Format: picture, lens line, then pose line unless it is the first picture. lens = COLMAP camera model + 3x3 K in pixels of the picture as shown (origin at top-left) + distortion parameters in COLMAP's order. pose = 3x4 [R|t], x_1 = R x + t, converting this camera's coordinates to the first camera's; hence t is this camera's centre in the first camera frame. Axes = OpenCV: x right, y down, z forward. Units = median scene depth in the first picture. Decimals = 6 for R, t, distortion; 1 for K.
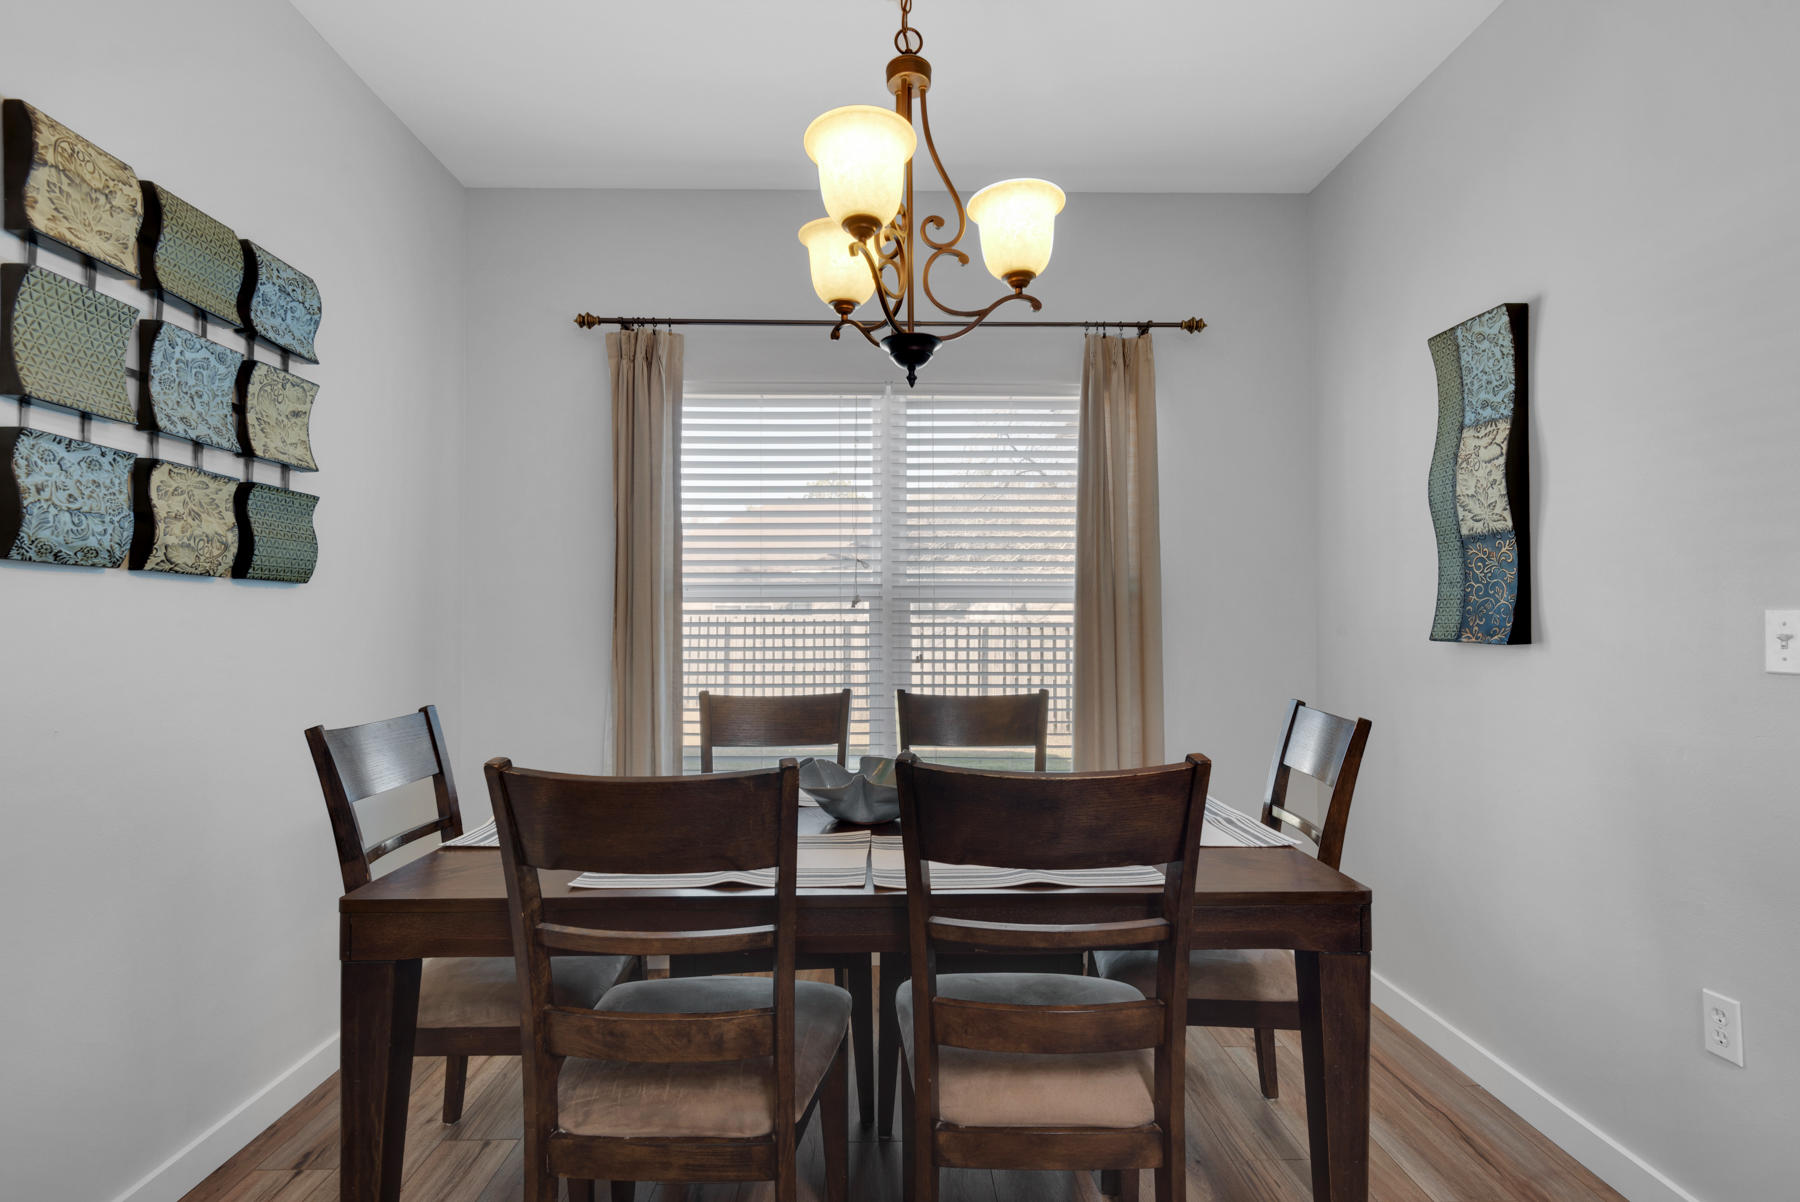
lens RADIAL K [[861.4, 0, 895.4], [0, 861.4, 608.1], [0, 0, 1]] dist [-0.001810, -0.001101]
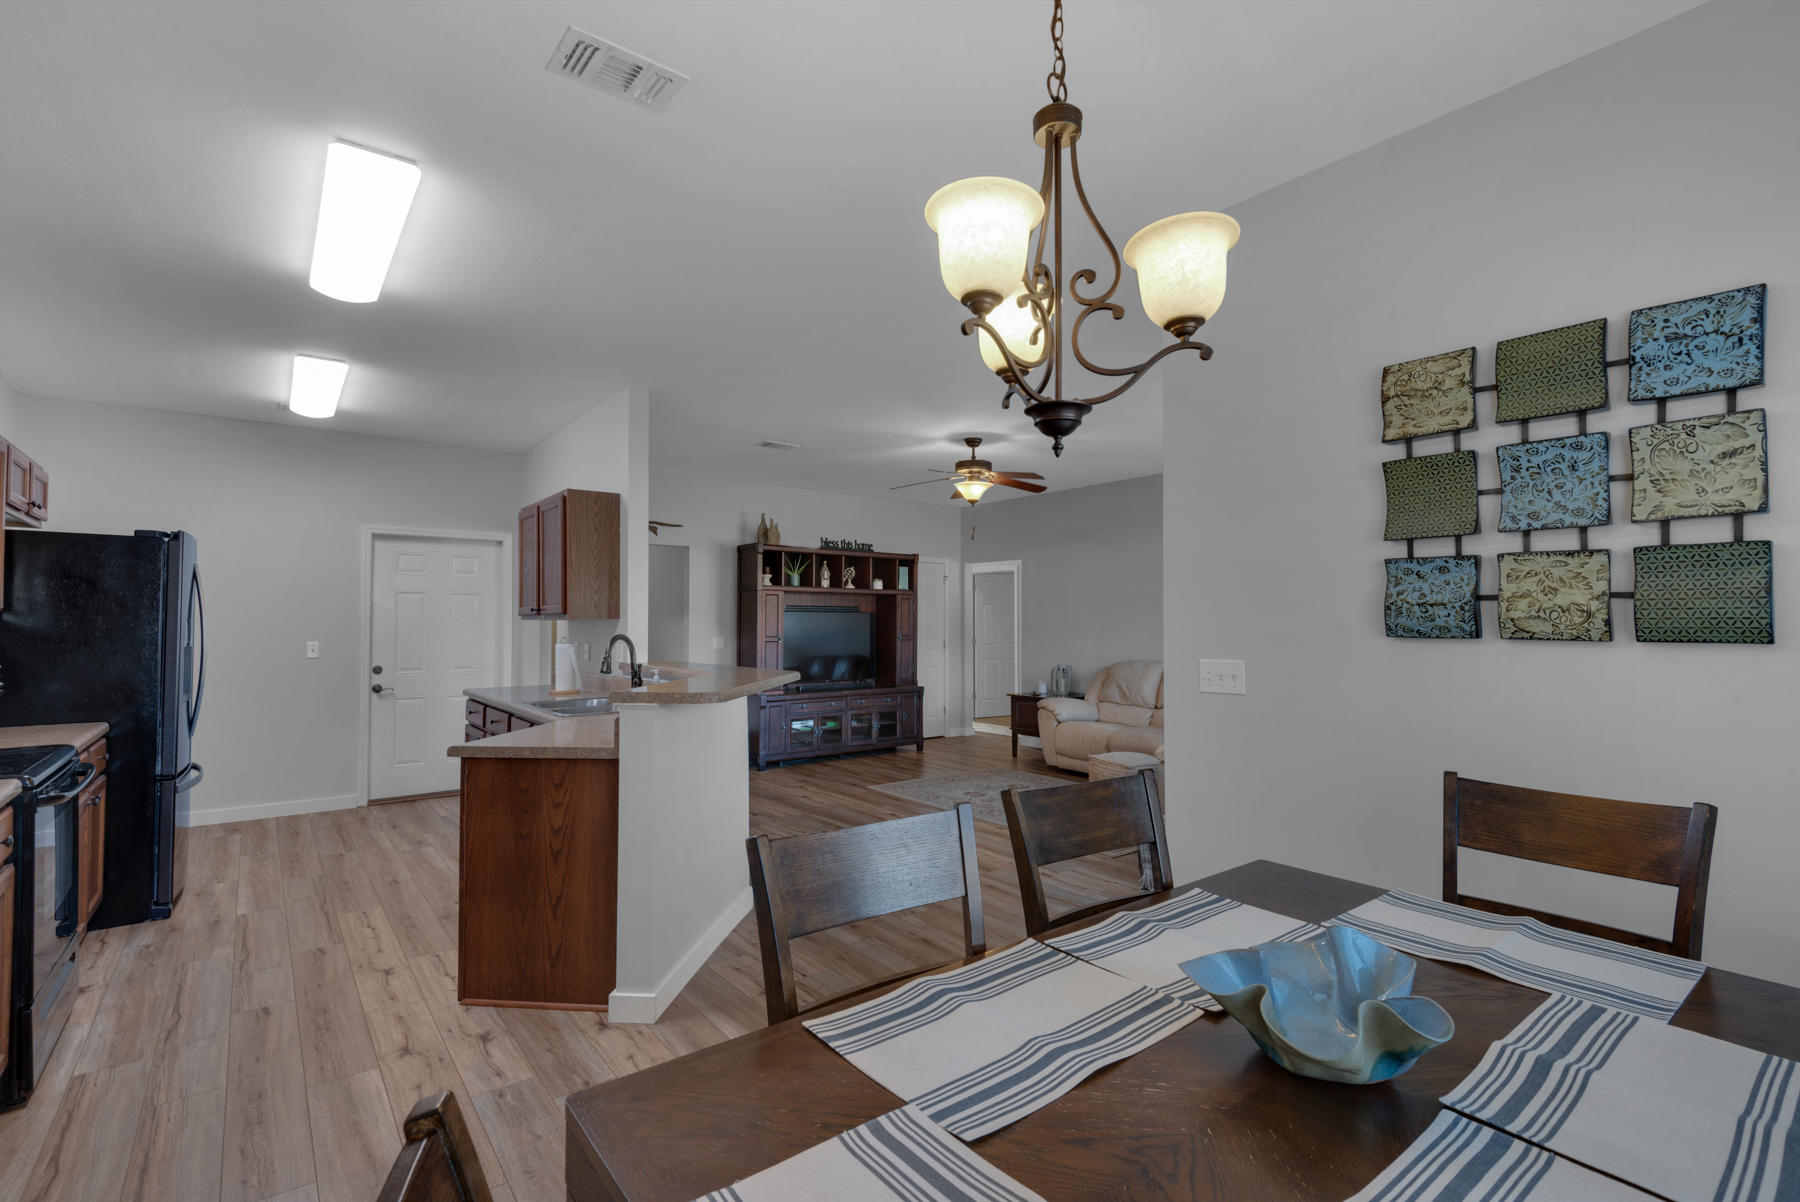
lens RADIAL K [[823.3, 0, 900.0], [0, 823.3, 601.0], [0, 0, 1]] dist [0.009252, -0.000927]
pose [[-0.795925, -0.014699, -0.605216, 0.505502], [0.011719, 0.999144, -0.039678, -0.050480], [0.605281, -0.038673, -0.795072, 1.167043]]
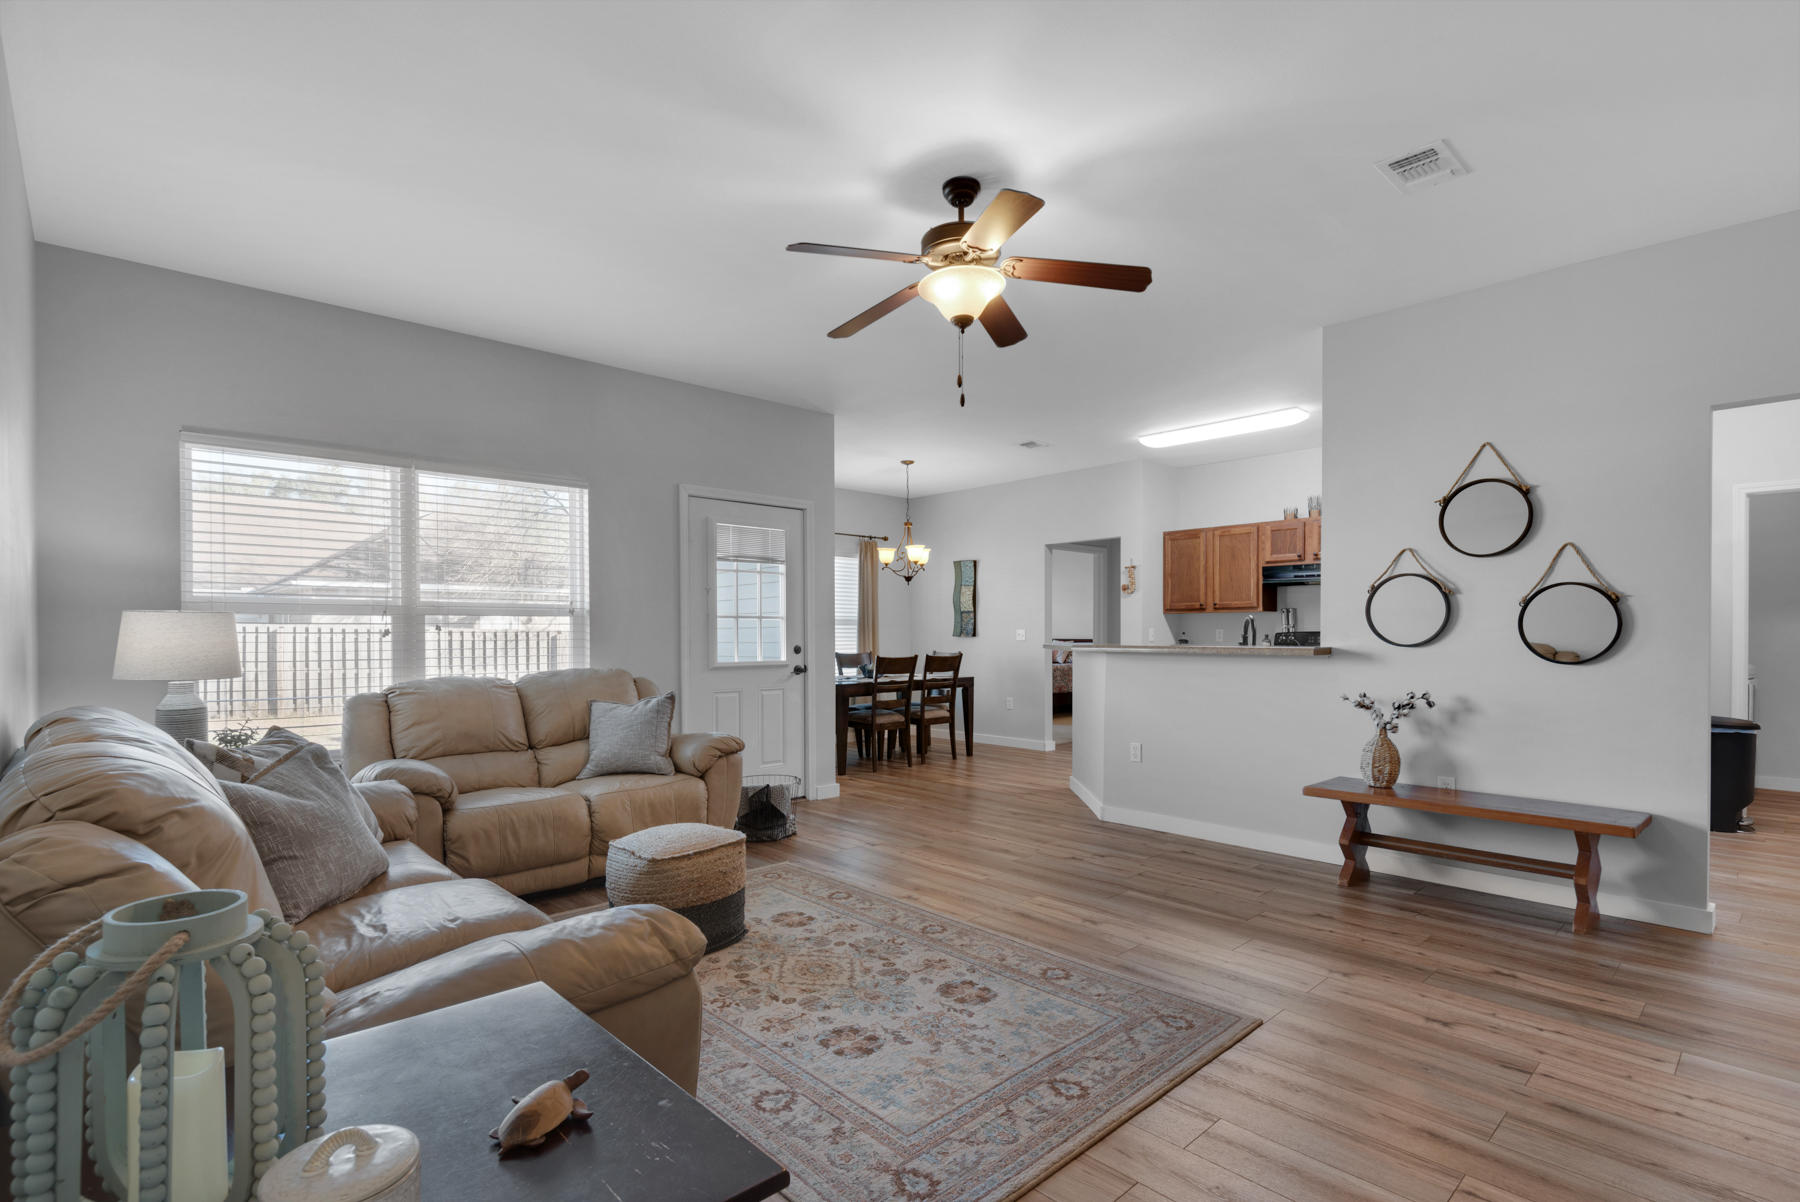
lens RADIAL K [[853.2, 0, 882.4], [0, 853.2, 646.1], [0, 0, 1]] dist [-0.015295, -0.000645]
pose [[0.752357, -0.008959, 0.658694, -2.503543], [-0.011645, 0.999570, 0.026897, -0.023081], [-0.658652, -0.027907, 0.751930, -1.981062]]
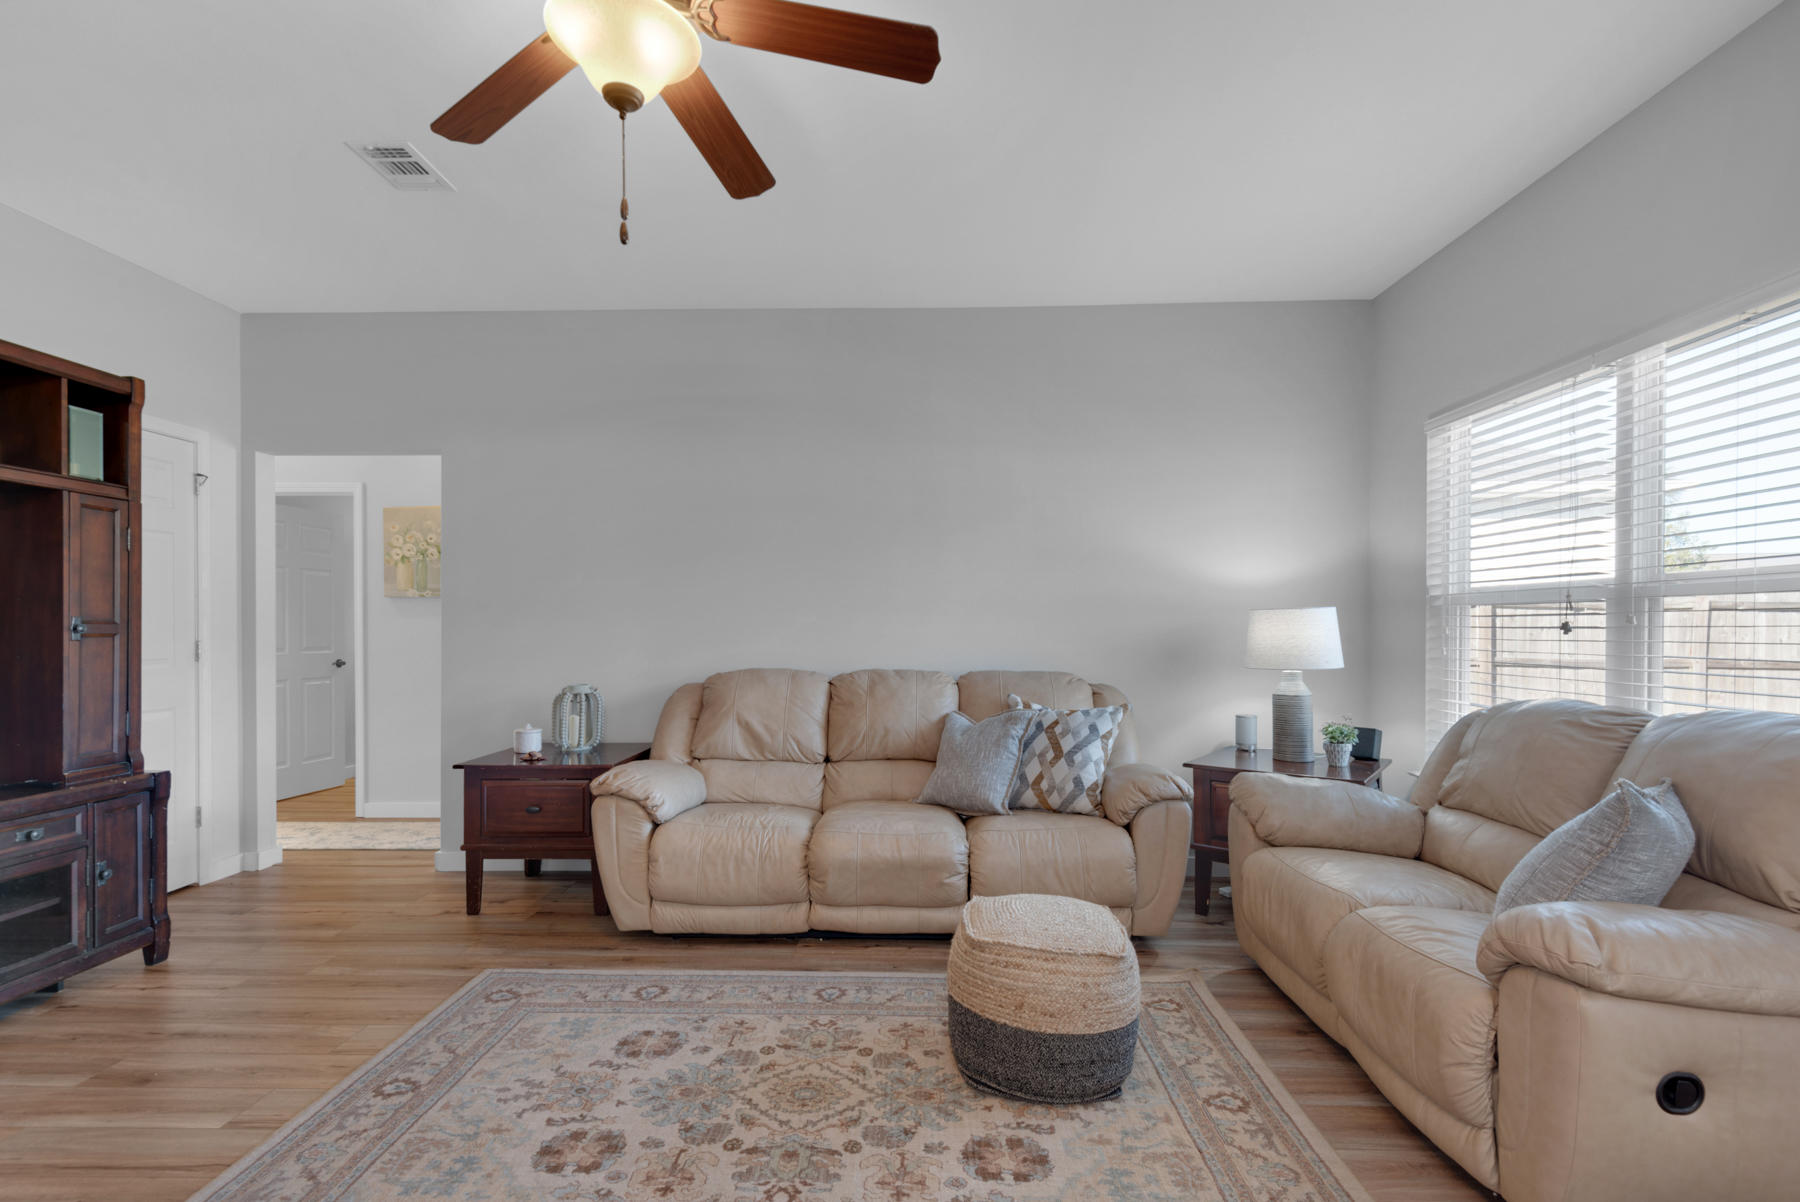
lens RADIAL K [[845.3, 0, 893.1], [0, 845.3, 627.8], [0, 0, 1]] dist [0.039114, -0.024652]
pose [[-0.050871, 0.004307, -0.998696, -0.676183], [0.019121, 0.999812, 0.003338, -0.011474], [0.998522, -0.018926, -0.050944, -0.720498]]
